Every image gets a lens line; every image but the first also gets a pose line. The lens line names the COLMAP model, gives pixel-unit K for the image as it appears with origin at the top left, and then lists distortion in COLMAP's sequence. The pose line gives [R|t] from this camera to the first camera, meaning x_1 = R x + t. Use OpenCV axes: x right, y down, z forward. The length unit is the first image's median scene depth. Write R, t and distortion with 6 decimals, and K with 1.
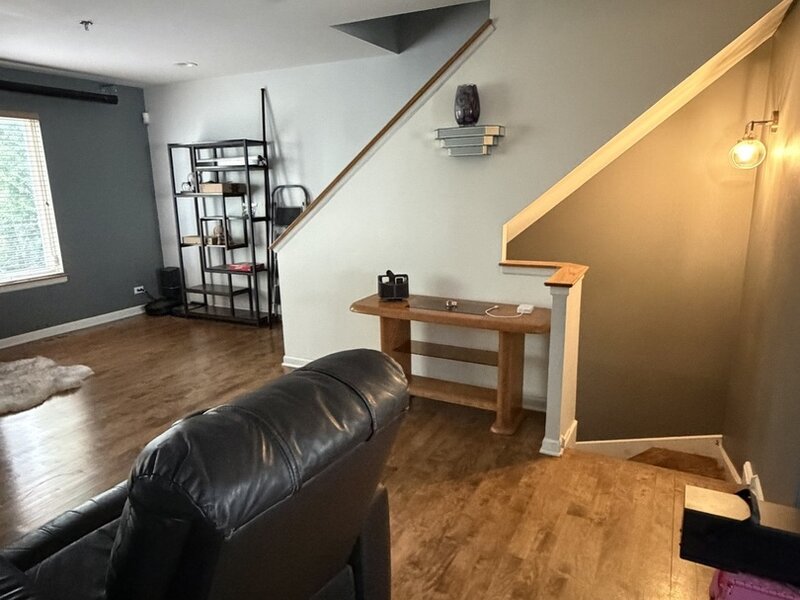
lens RADIAL K [[534.6, 0, 398.9], [0, 534.6, 299.5], [0, 0, 1]] dist [-0.002520, 0.002759]
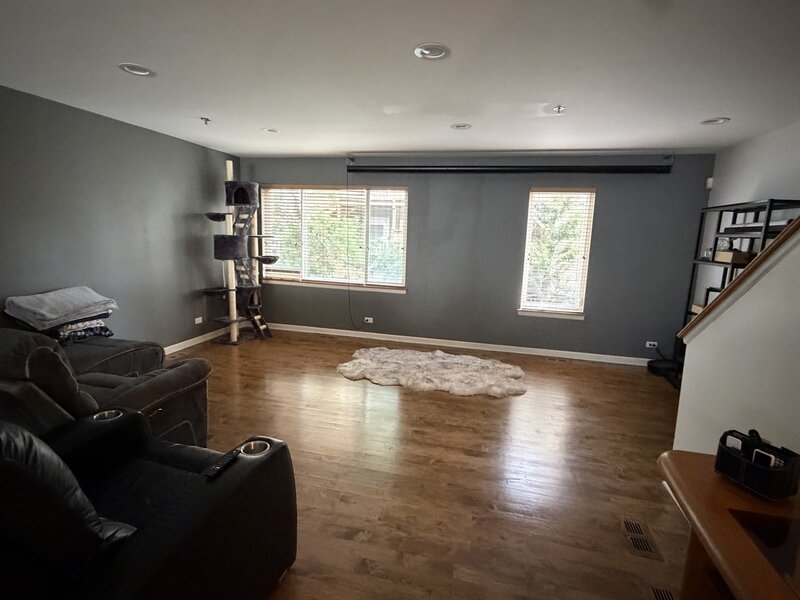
lens RADIAL K [[405.3, 0, 400.6], [0, 405.3, 298.7], [0, 0, 1]] dist [0.001245, 0.000629]
pose [[0.235895, 0.184776, -0.954050, 0.173762], [-0.251904, 0.959825, 0.123610, -0.094309], [0.938562, 0.211170, 0.272964, 0.345679]]
